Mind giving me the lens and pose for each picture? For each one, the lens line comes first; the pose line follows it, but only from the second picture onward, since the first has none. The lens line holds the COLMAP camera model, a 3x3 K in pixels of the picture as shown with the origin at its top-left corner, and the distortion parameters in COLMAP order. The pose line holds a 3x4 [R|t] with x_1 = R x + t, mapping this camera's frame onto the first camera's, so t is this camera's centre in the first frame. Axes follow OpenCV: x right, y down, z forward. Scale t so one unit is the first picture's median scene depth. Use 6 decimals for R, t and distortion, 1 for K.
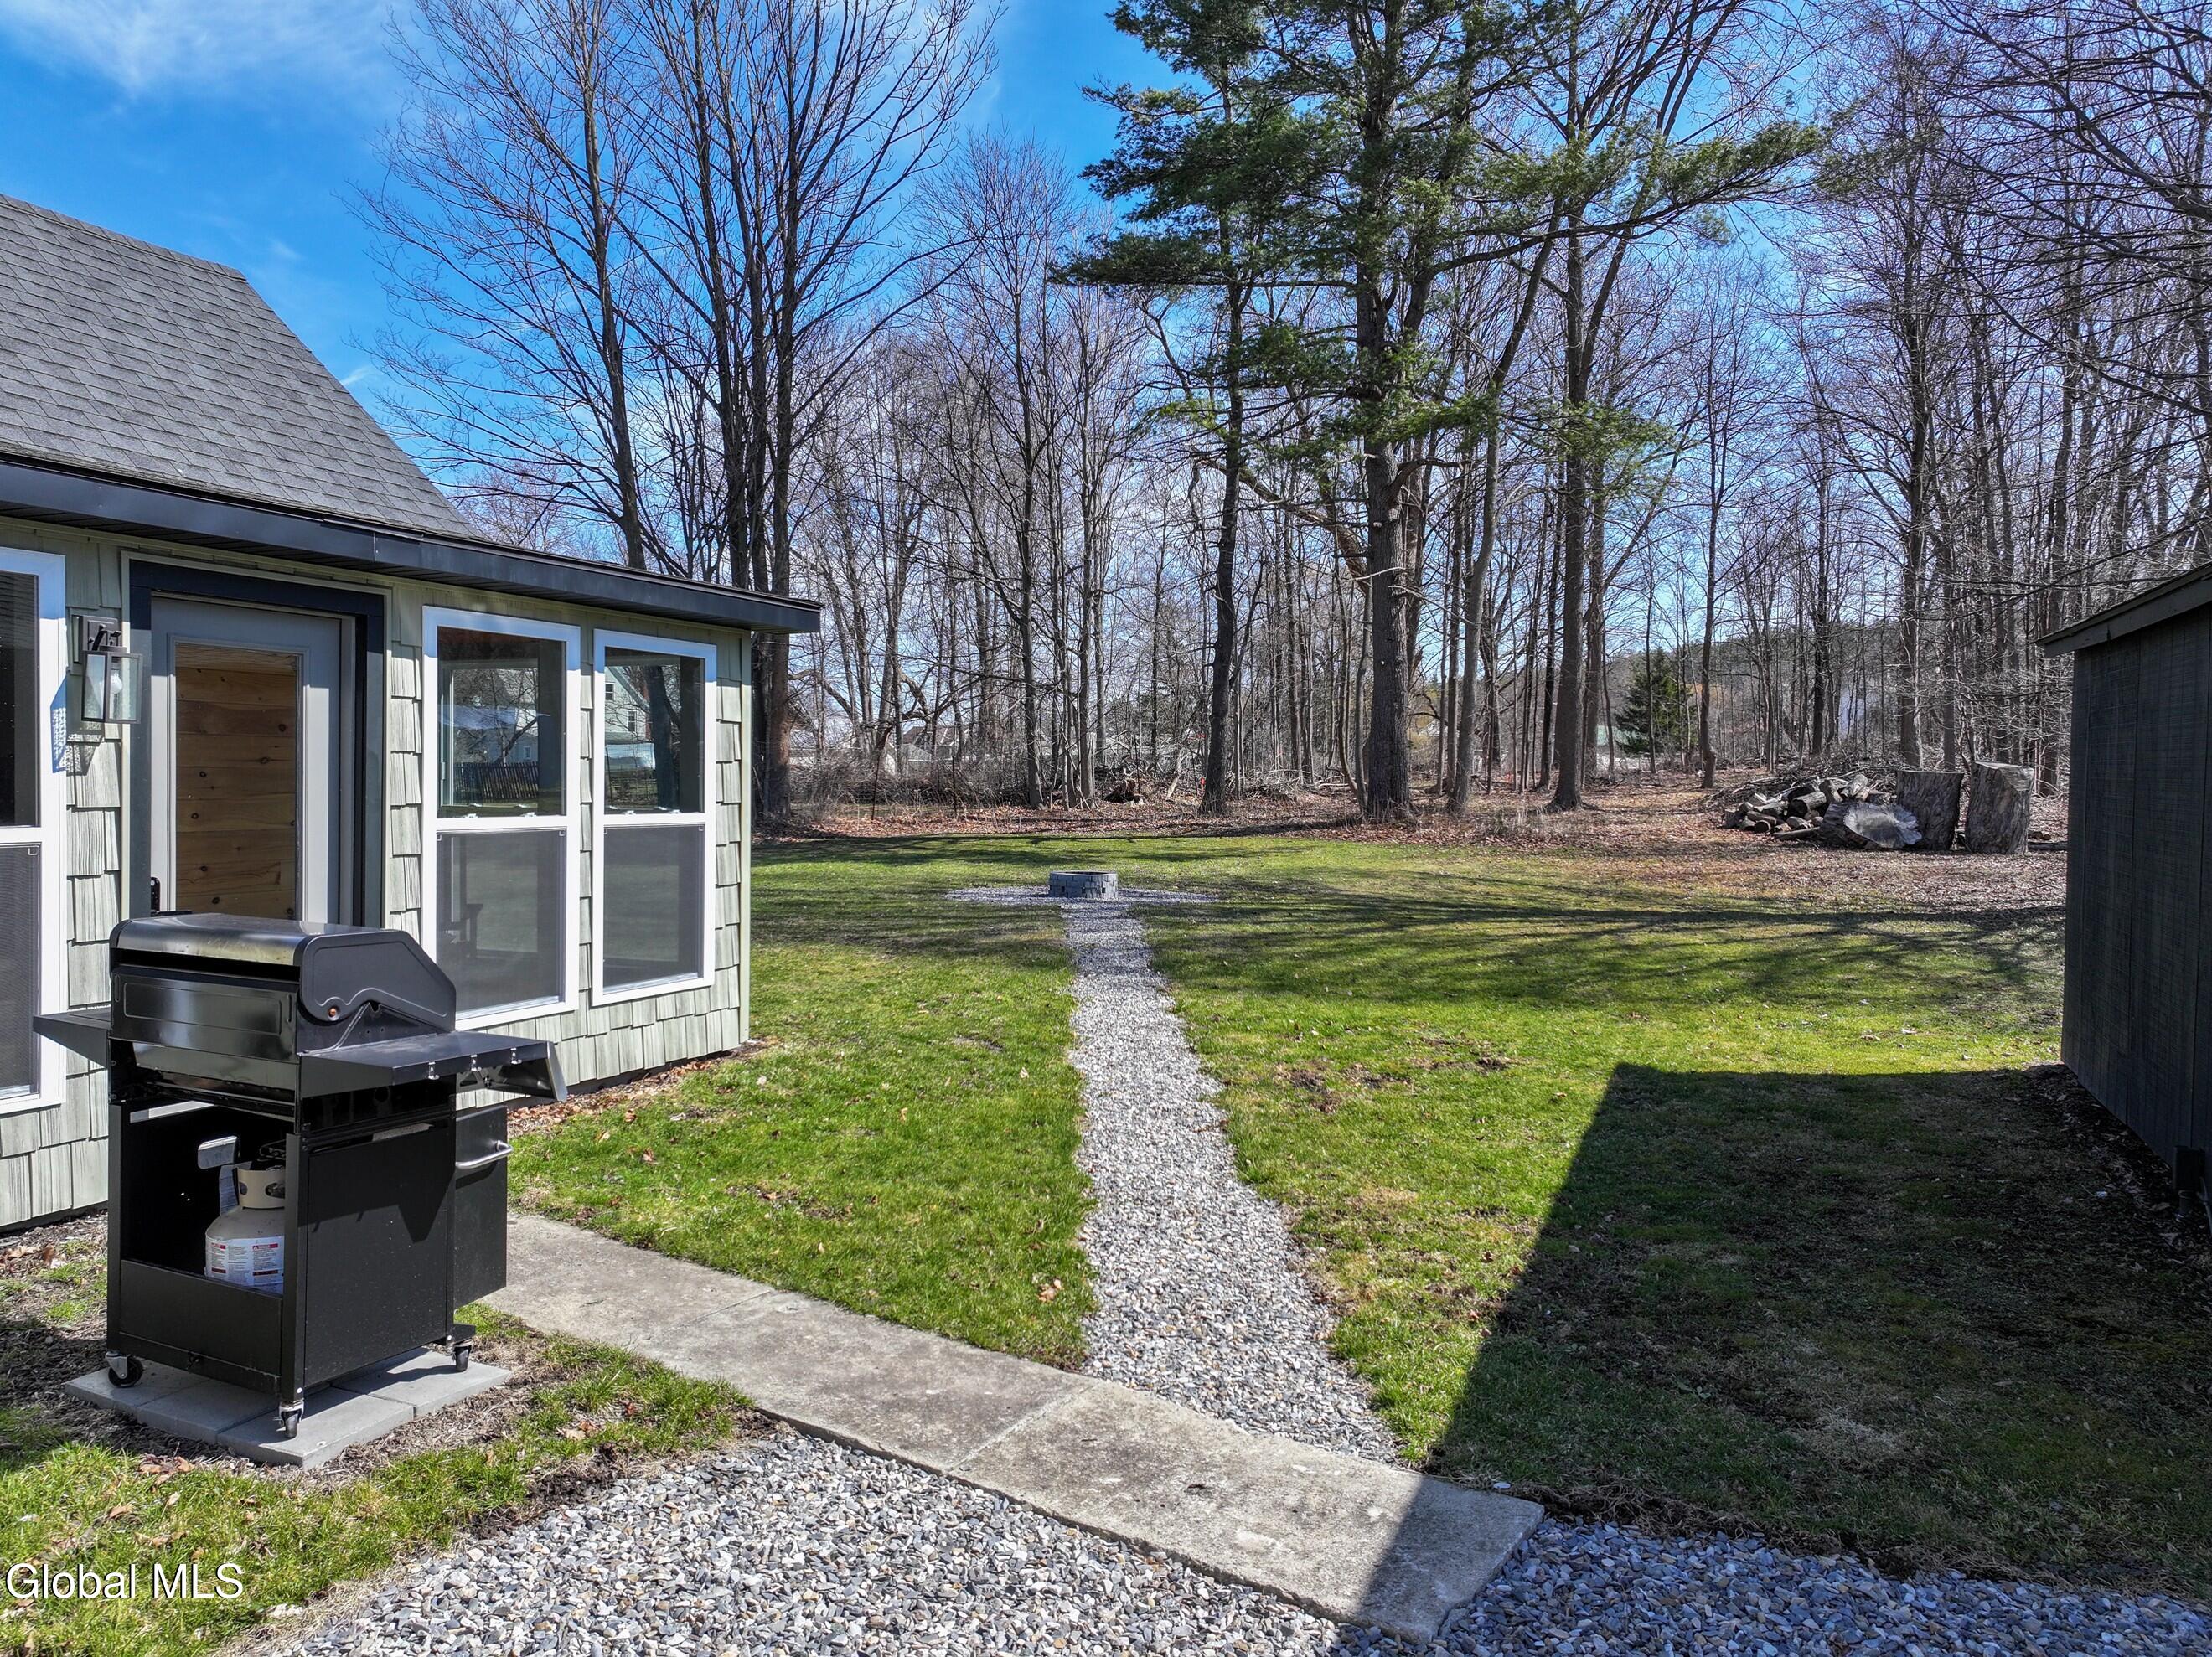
lens RADIAL K [[1550.0, 0, 1111.9], [0, 1550.0, 822.2], [0, 0, 1]] dist [-0.004873, 0.021768]
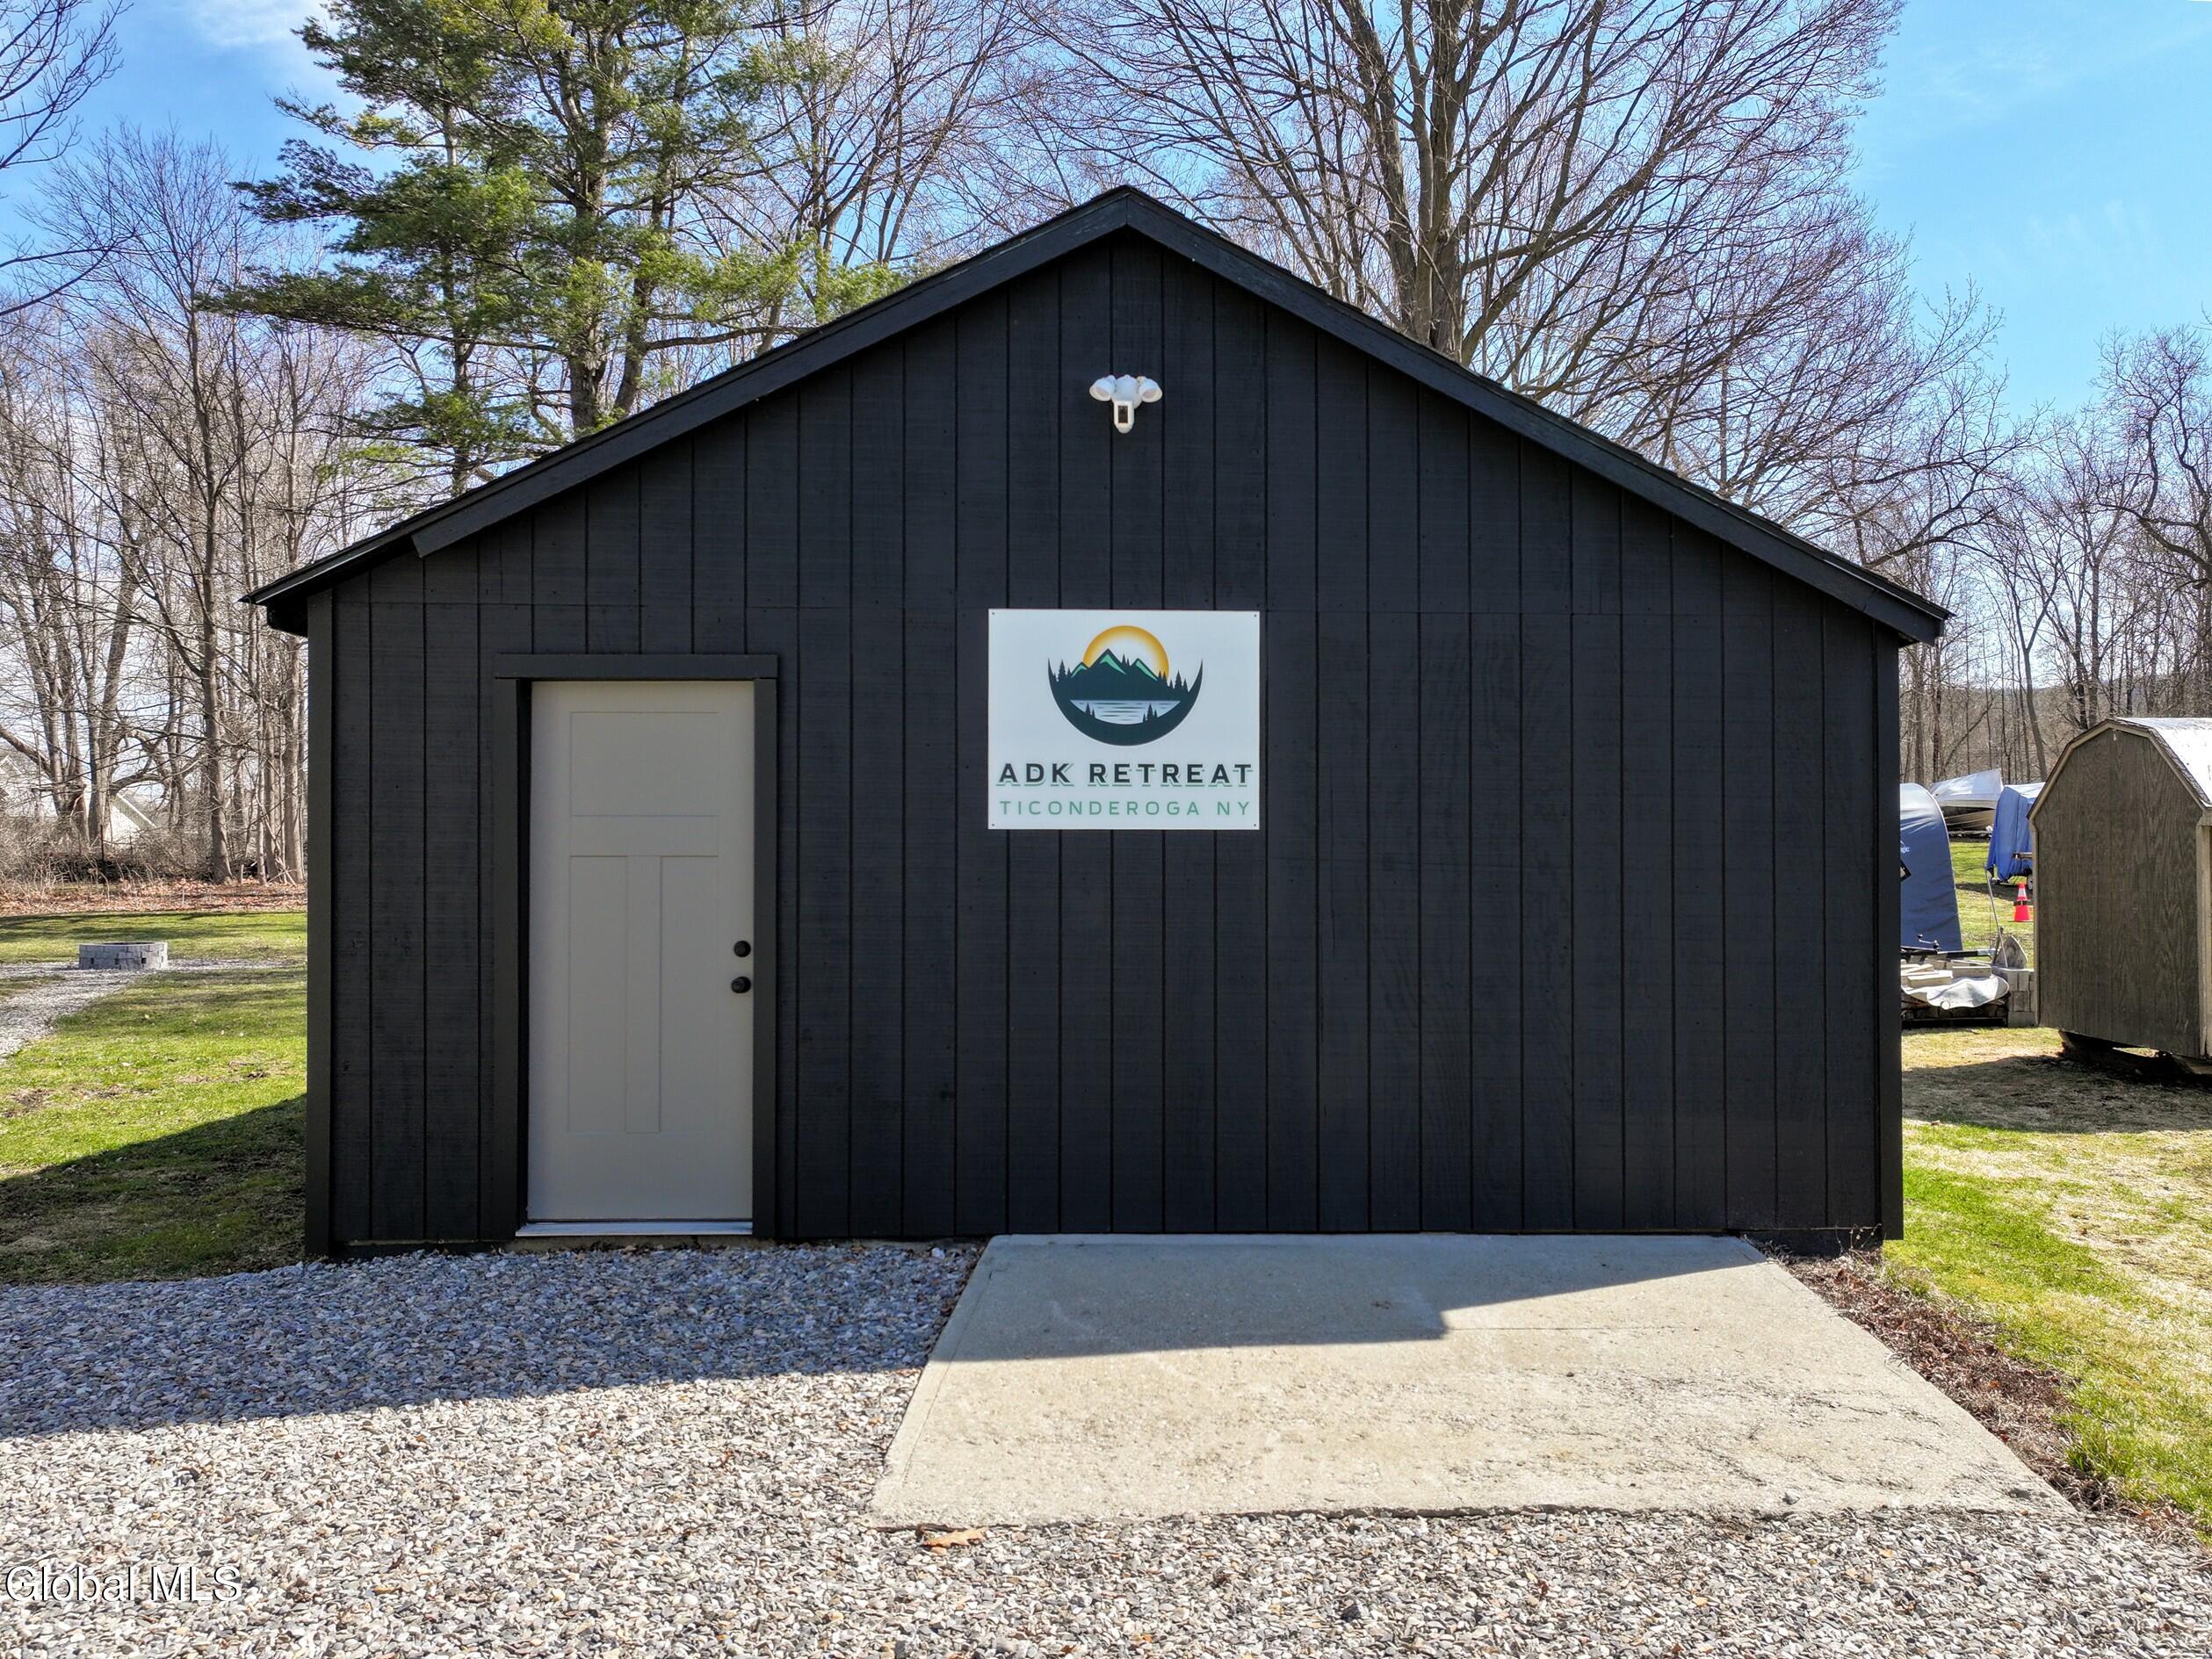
lens RADIAL K [[1632.5, 0, 1253.8], [0, 1632.5, 847.4], [0, 0, 1]] dist [0.004242, 0.007329]
pose [[0.907275, -0.005957, 0.420496, 0.114726], [0.018600, 0.999490, -0.025974, 0.007846], [-0.420127, 0.031387, 0.906923, -0.134082]]
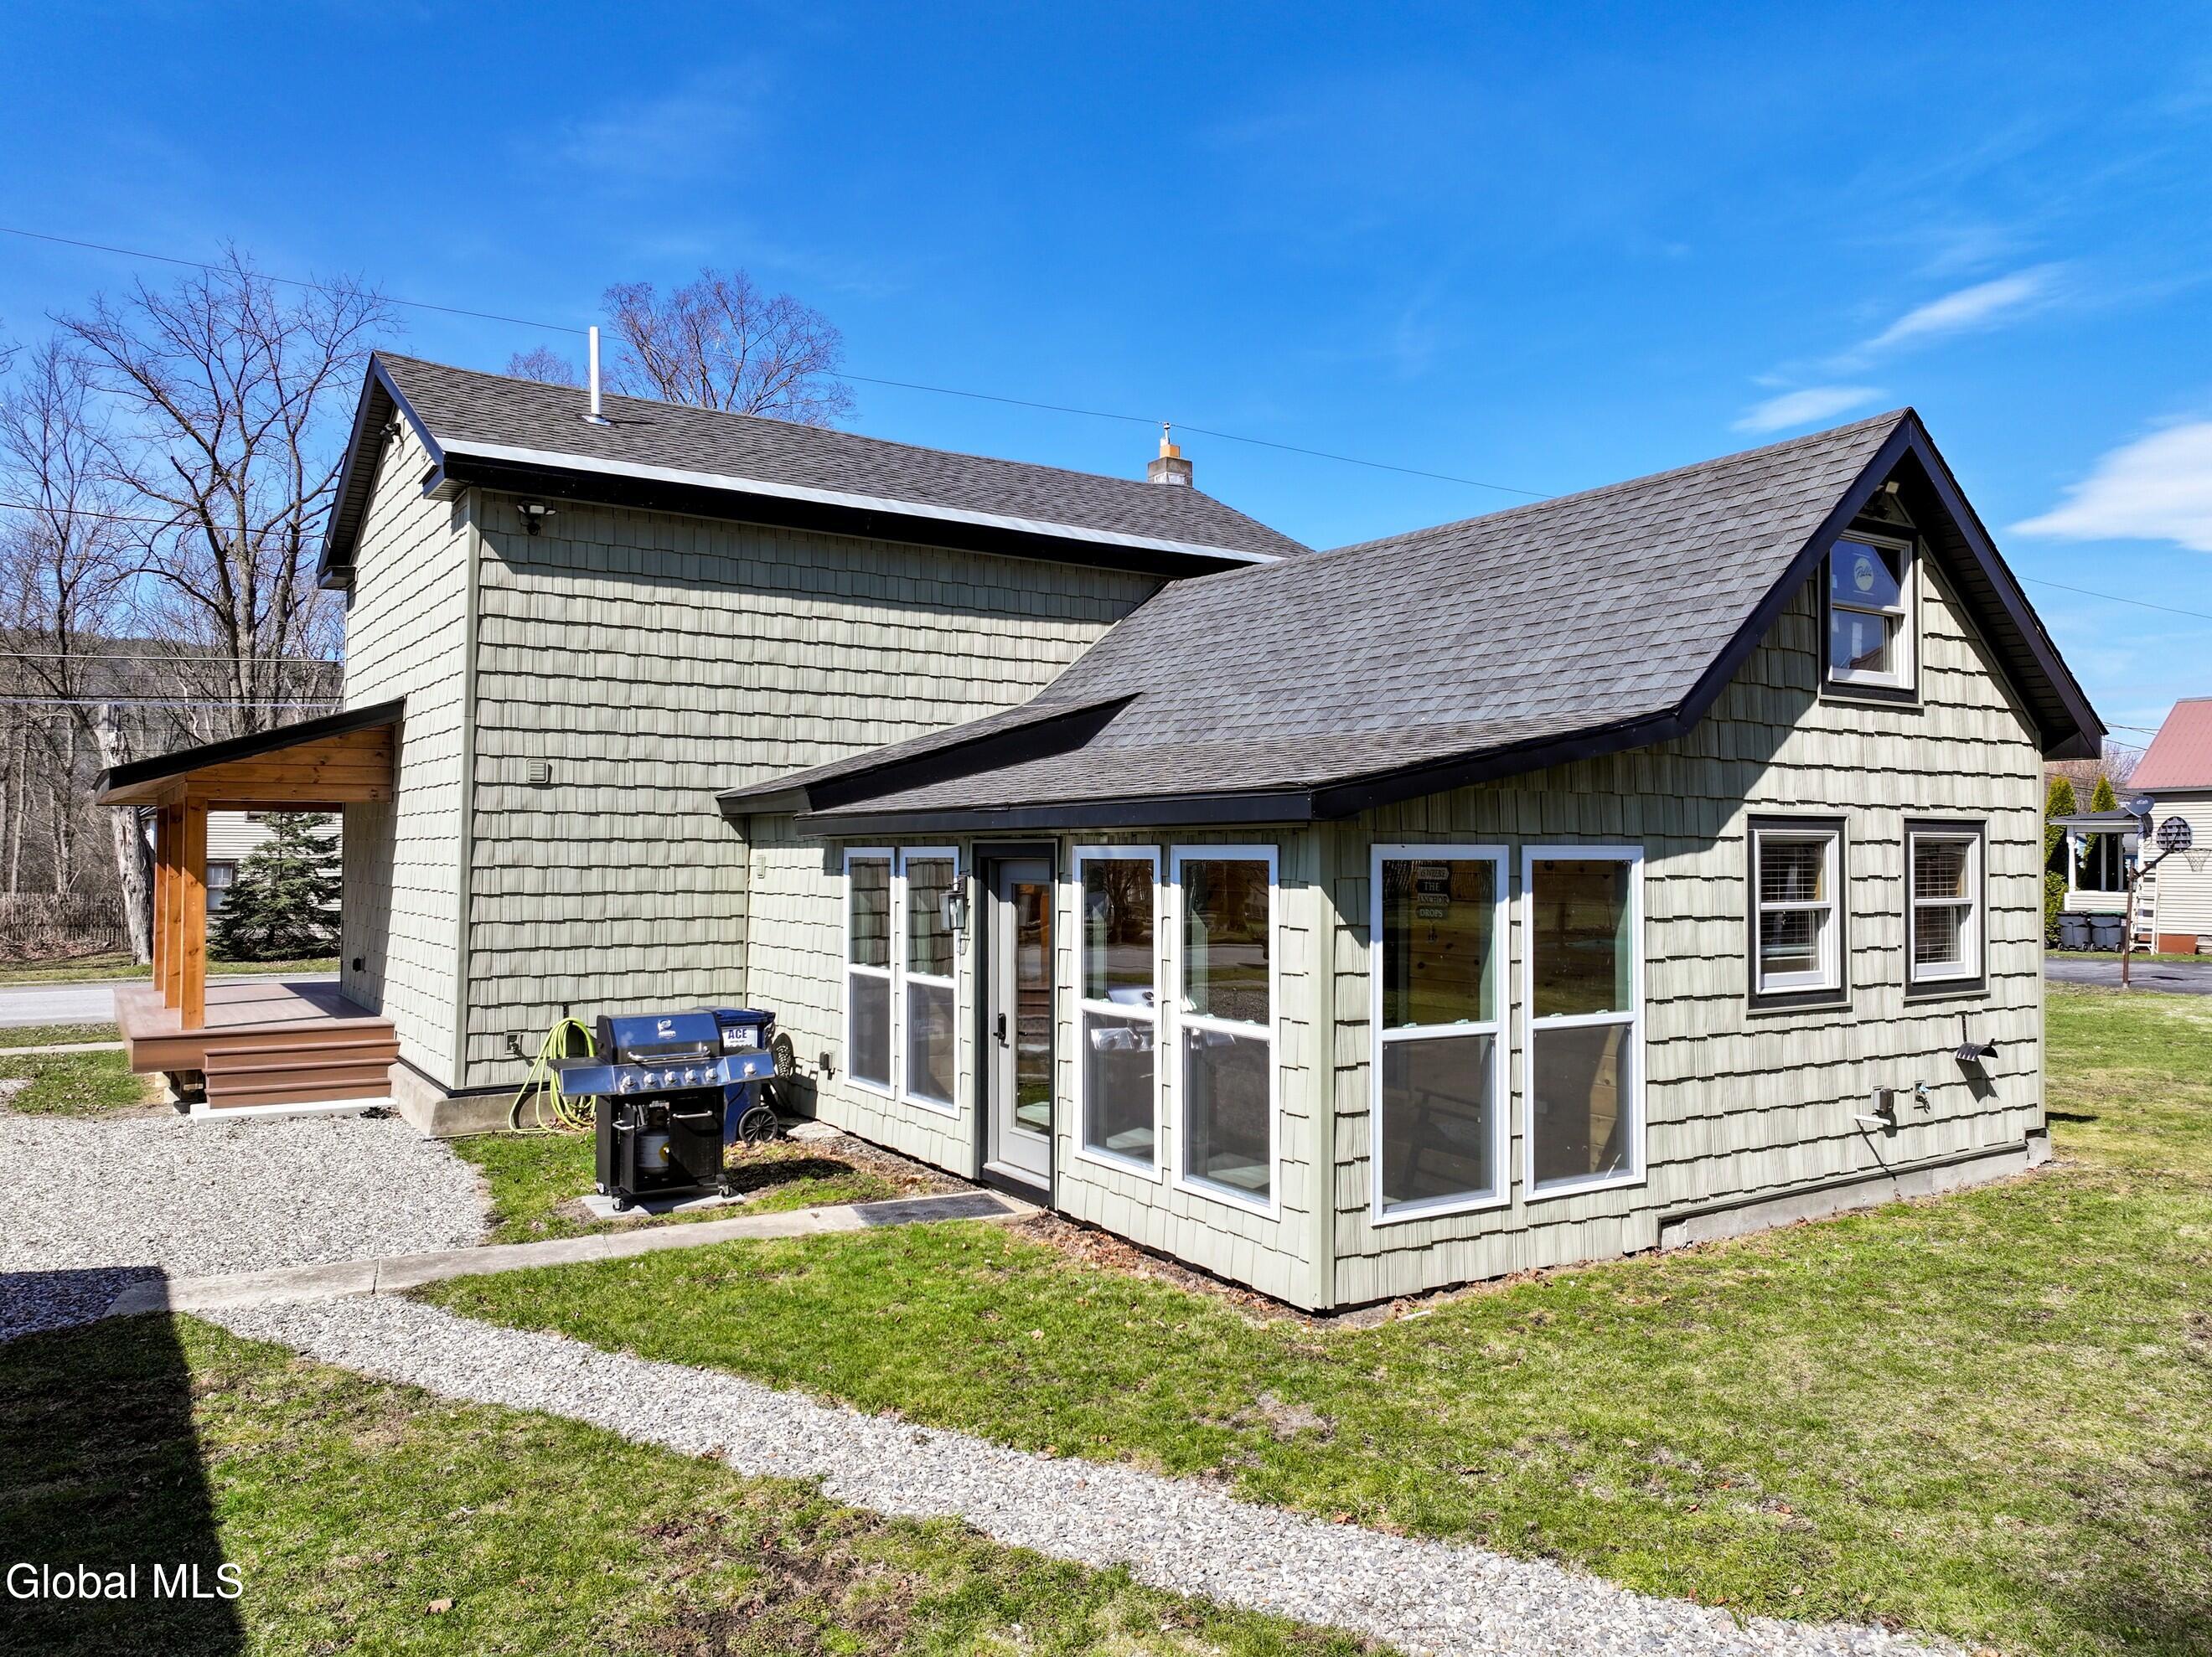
lens RADIAL K [[1597.5, 0, 1106.0], [0, 1597.5, 828.5], [0, 0, 1]] dist [0.009945, 0.000032]
pose [[-0.569534, -0.026130, -0.821552, 0.148724], [-0.029187, 0.999507, -0.011556, -0.028756], [0.821449, 0.017397, -0.570016, 0.379436]]
